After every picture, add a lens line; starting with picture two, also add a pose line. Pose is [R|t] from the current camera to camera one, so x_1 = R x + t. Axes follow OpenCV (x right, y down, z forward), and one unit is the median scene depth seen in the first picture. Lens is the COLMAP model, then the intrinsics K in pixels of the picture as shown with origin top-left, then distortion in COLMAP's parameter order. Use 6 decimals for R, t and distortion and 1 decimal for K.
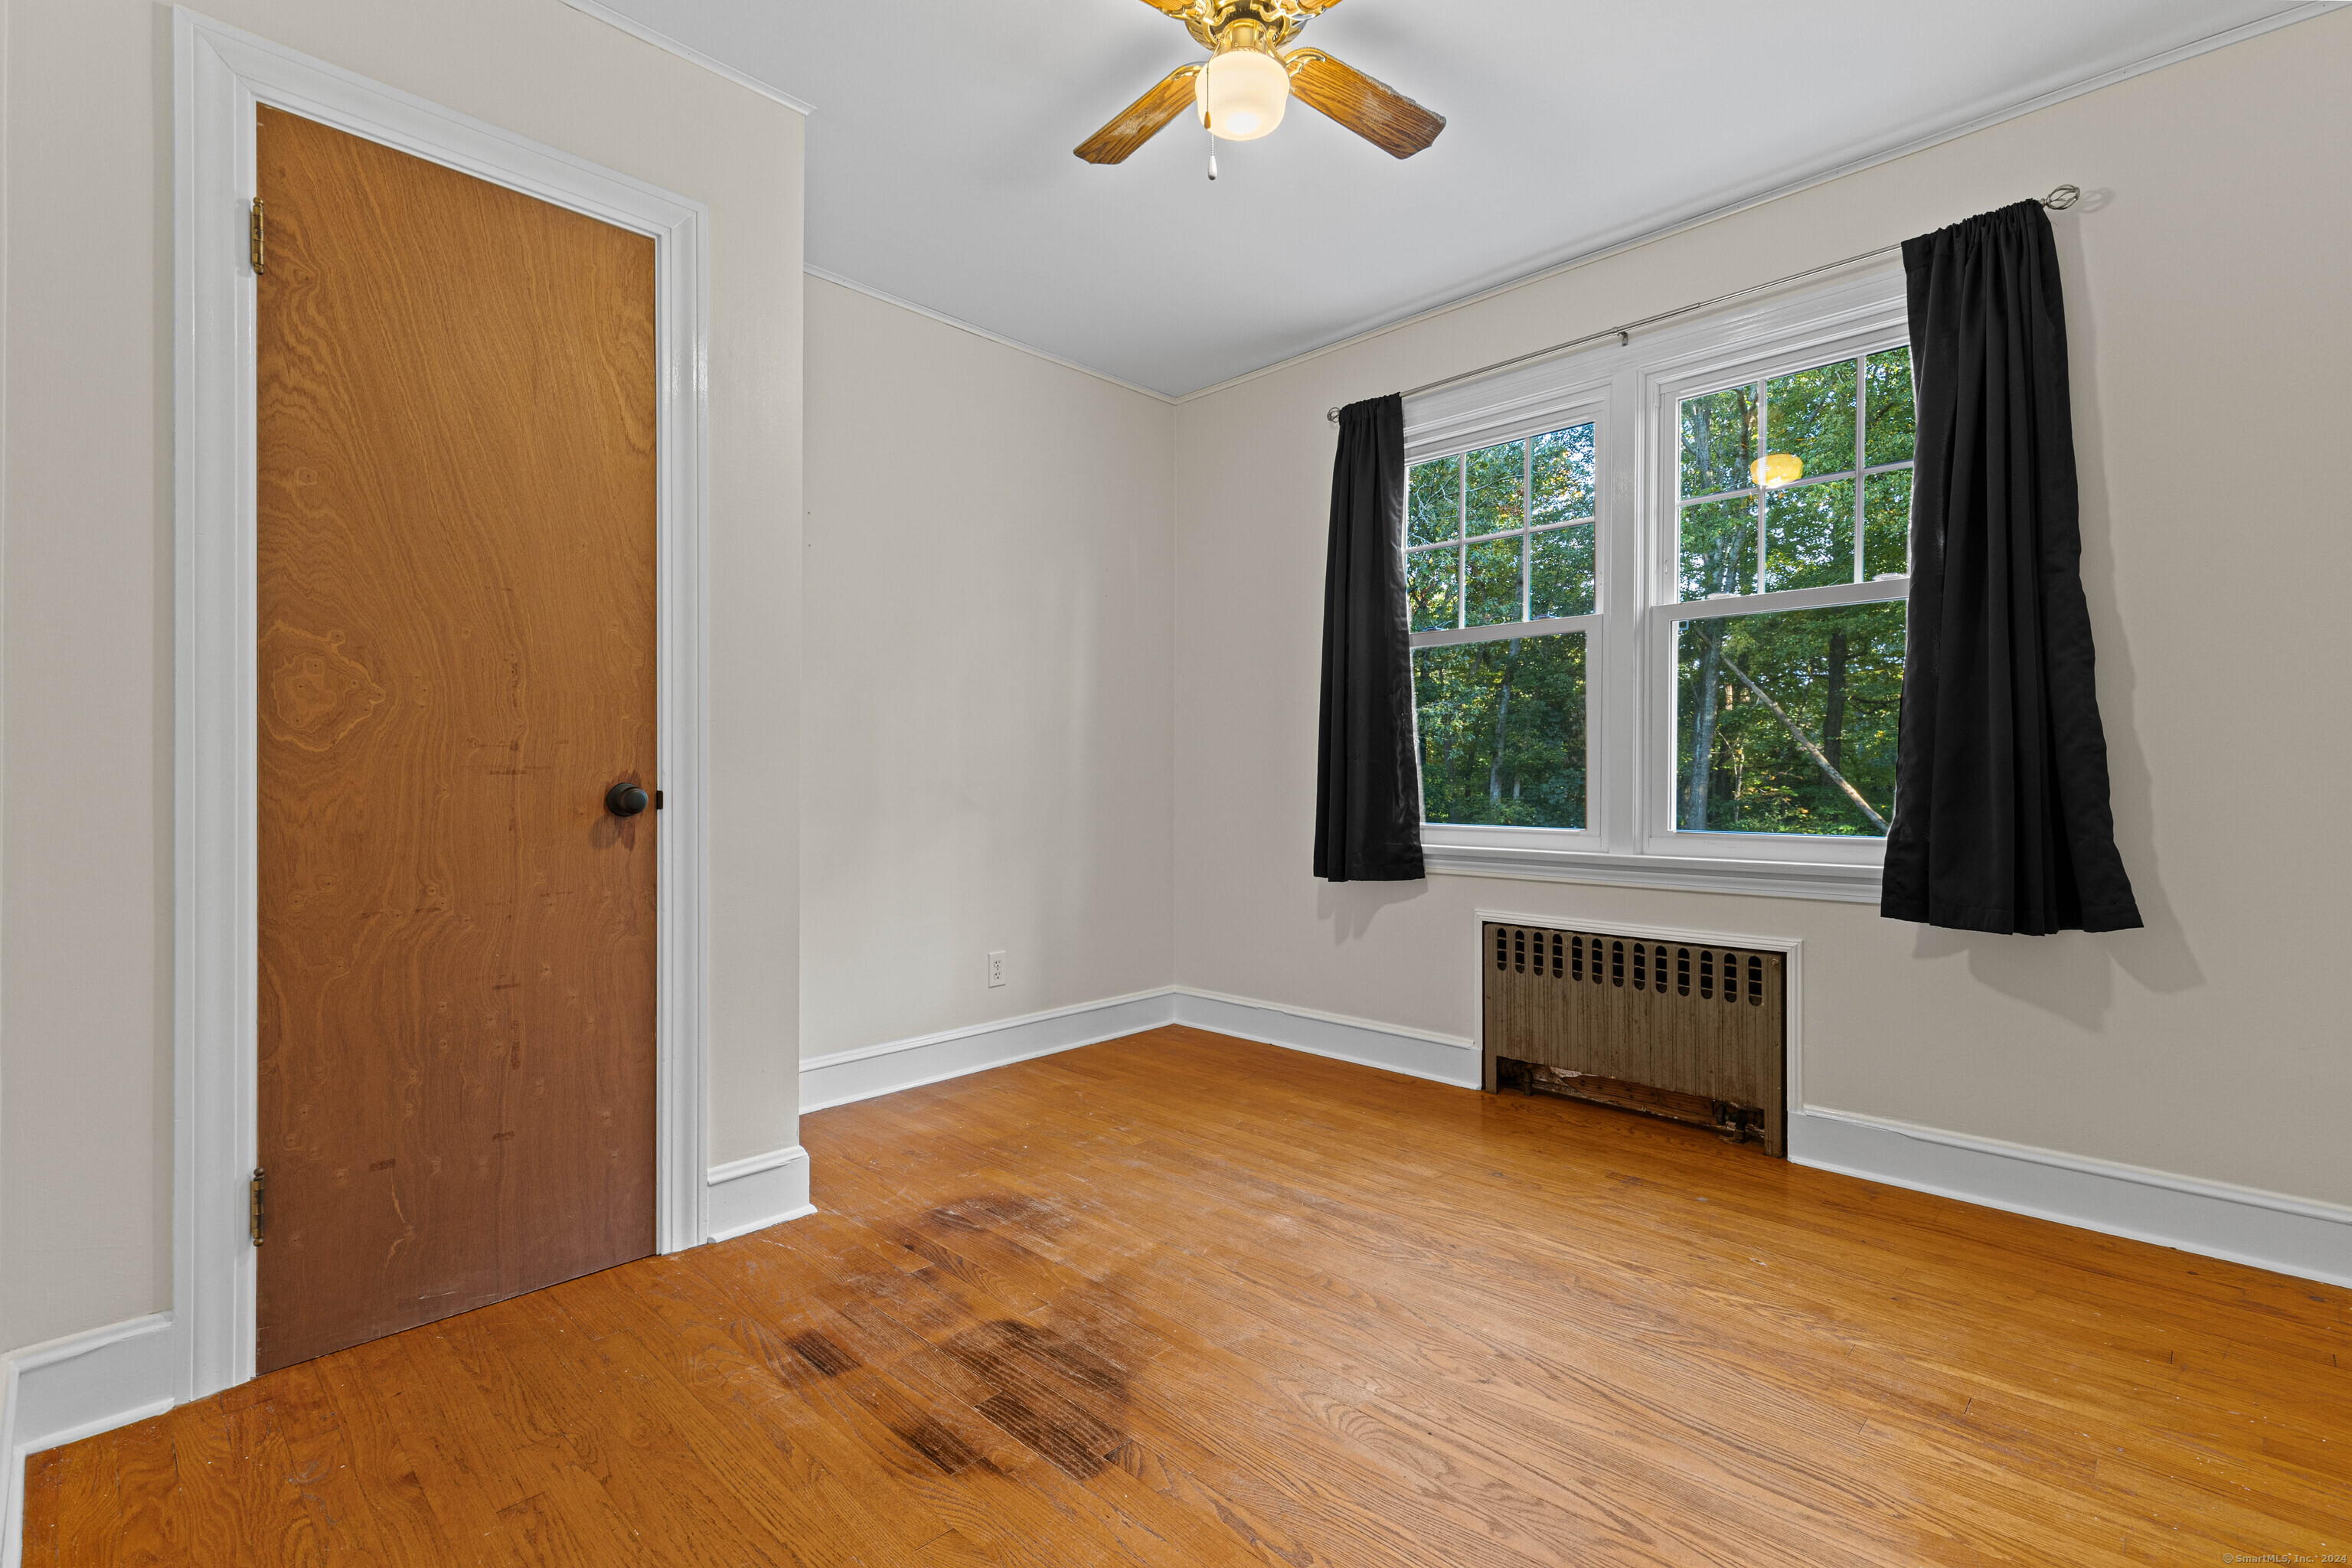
lens RADIAL K [[1056.8, 0, 1175.0], [0, 1056.8, 789.9], [0, 0, 1]] dist [0.009005, -0.001304]
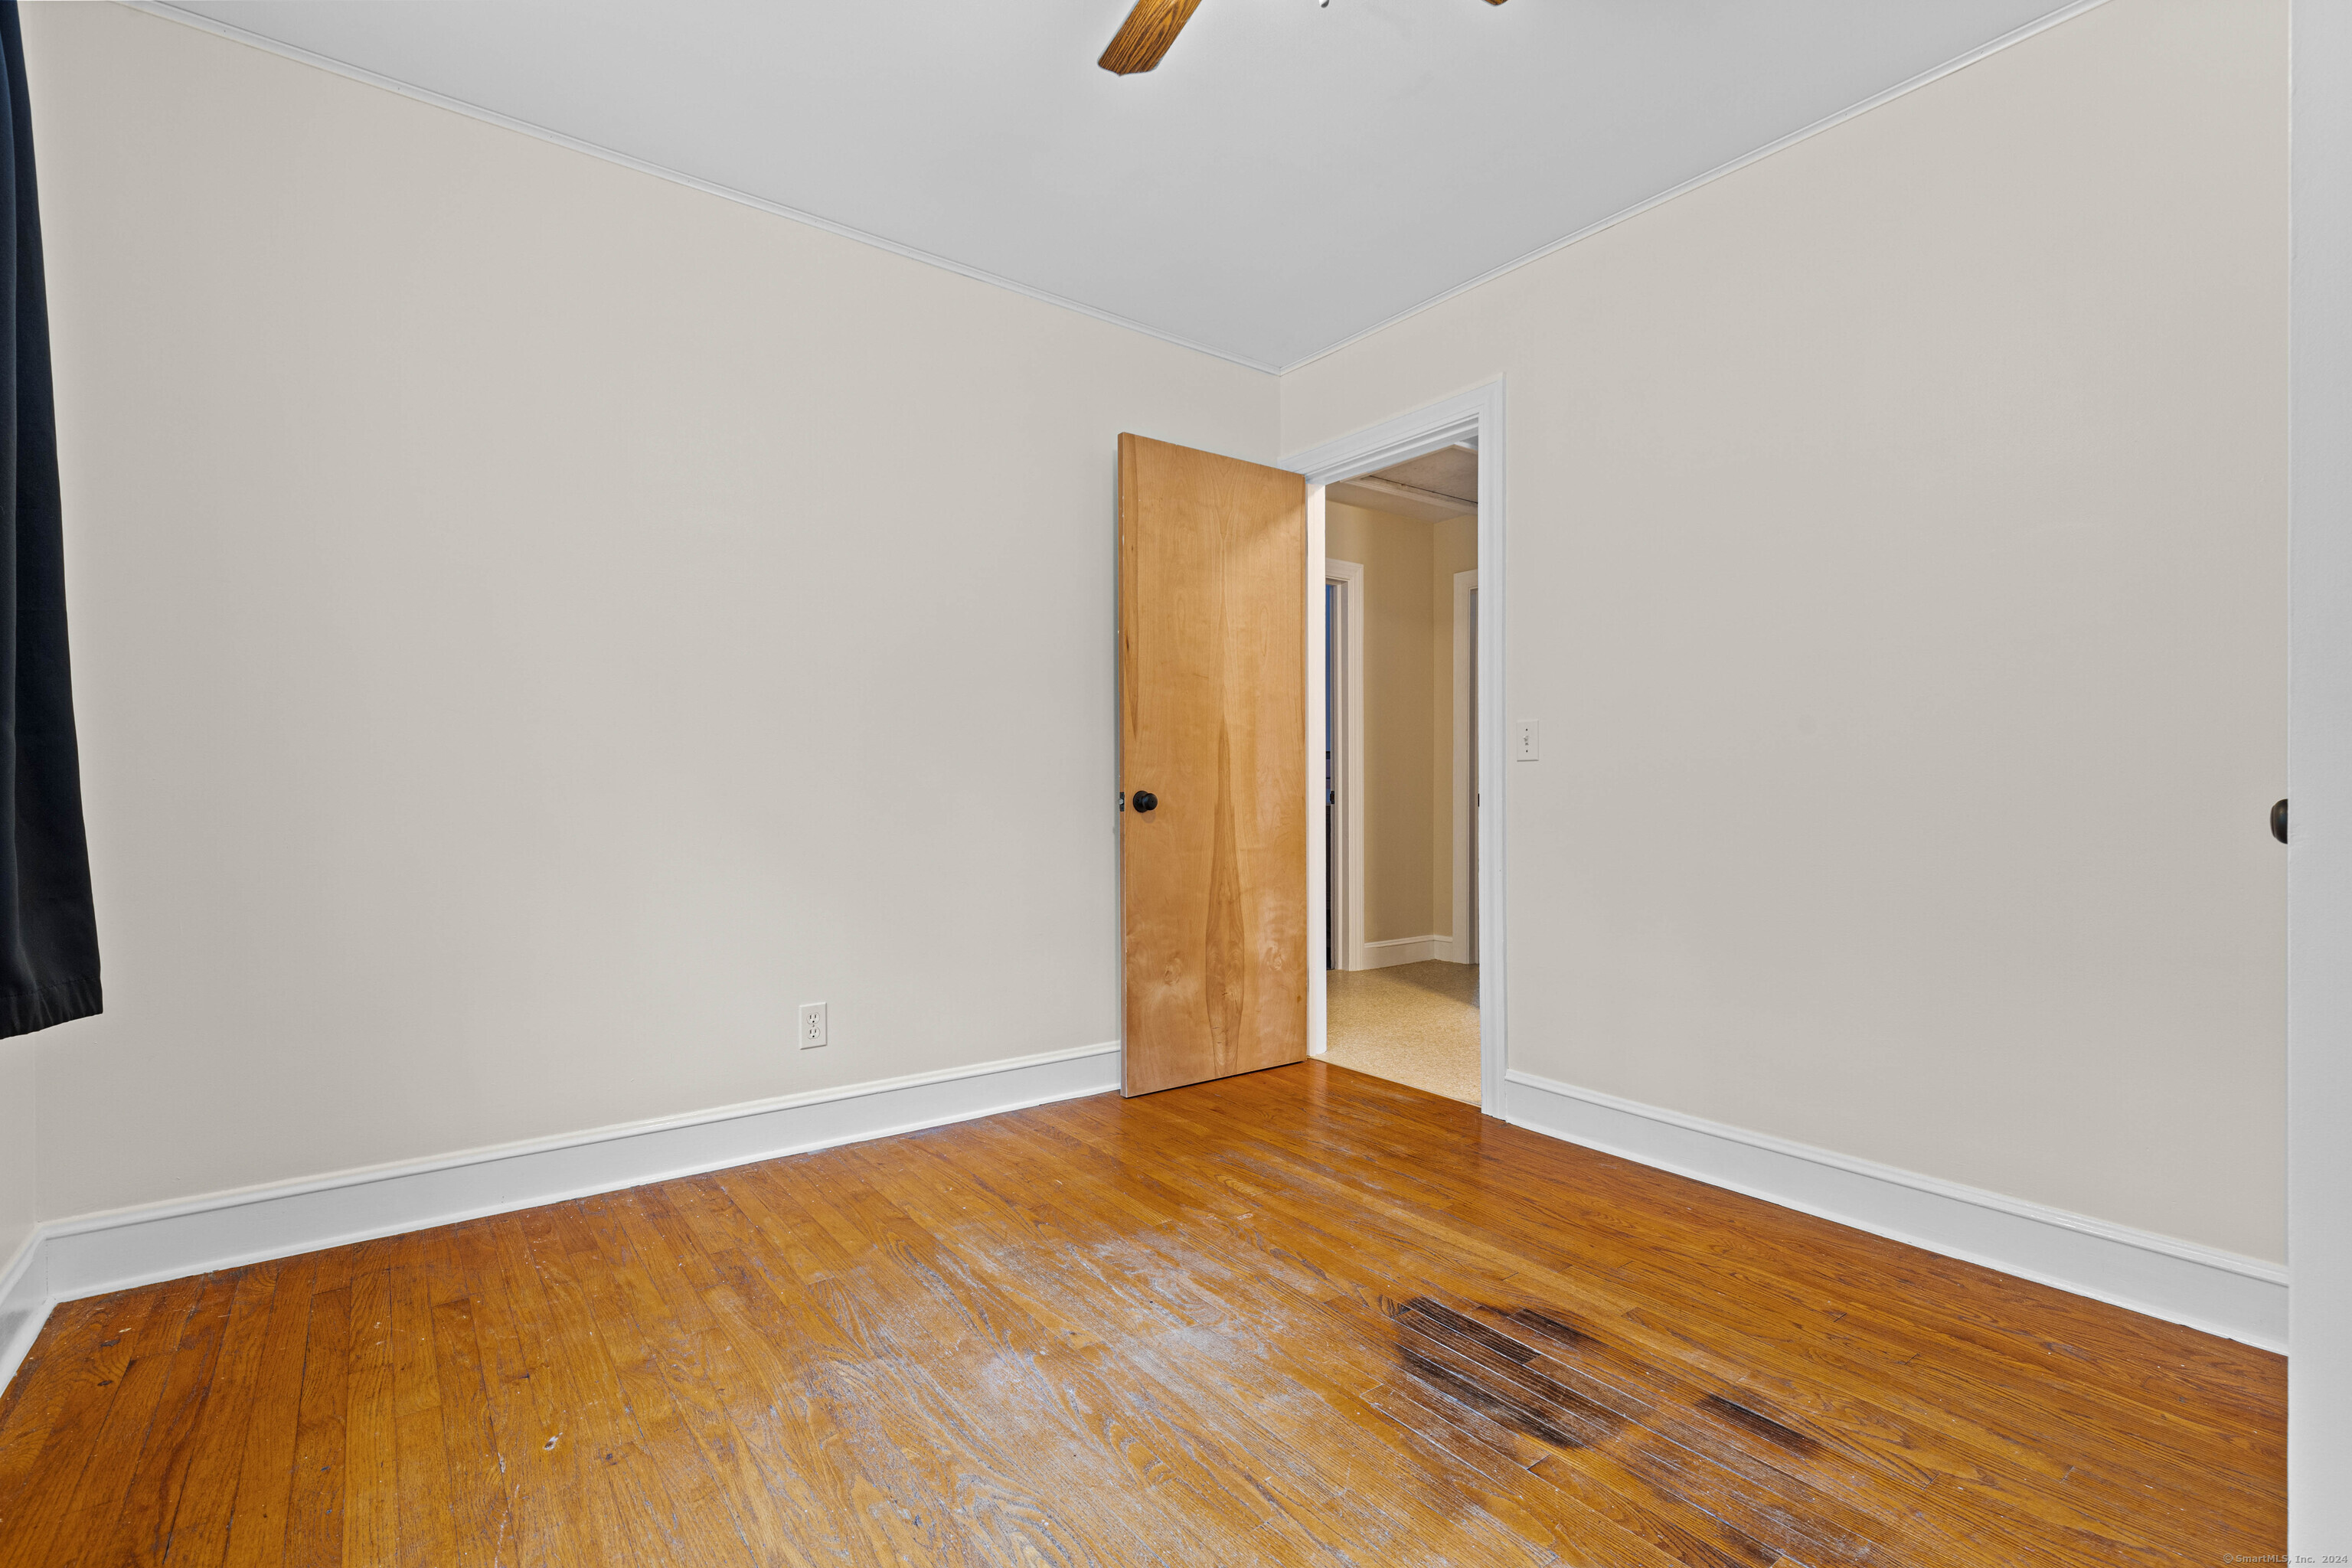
lens RADIAL K [[1056.8, 0, 1175.0], [0, 1056.8, 789.9], [0, 0, 1]] dist [0.009005, -0.001304]
pose [[-0.988253, -0.003409, 0.152788, 0.018529], [-0.002355, 0.999972, 0.007076, -0.012761], [-0.152808, 0.006633, -0.988234, 1.978155]]
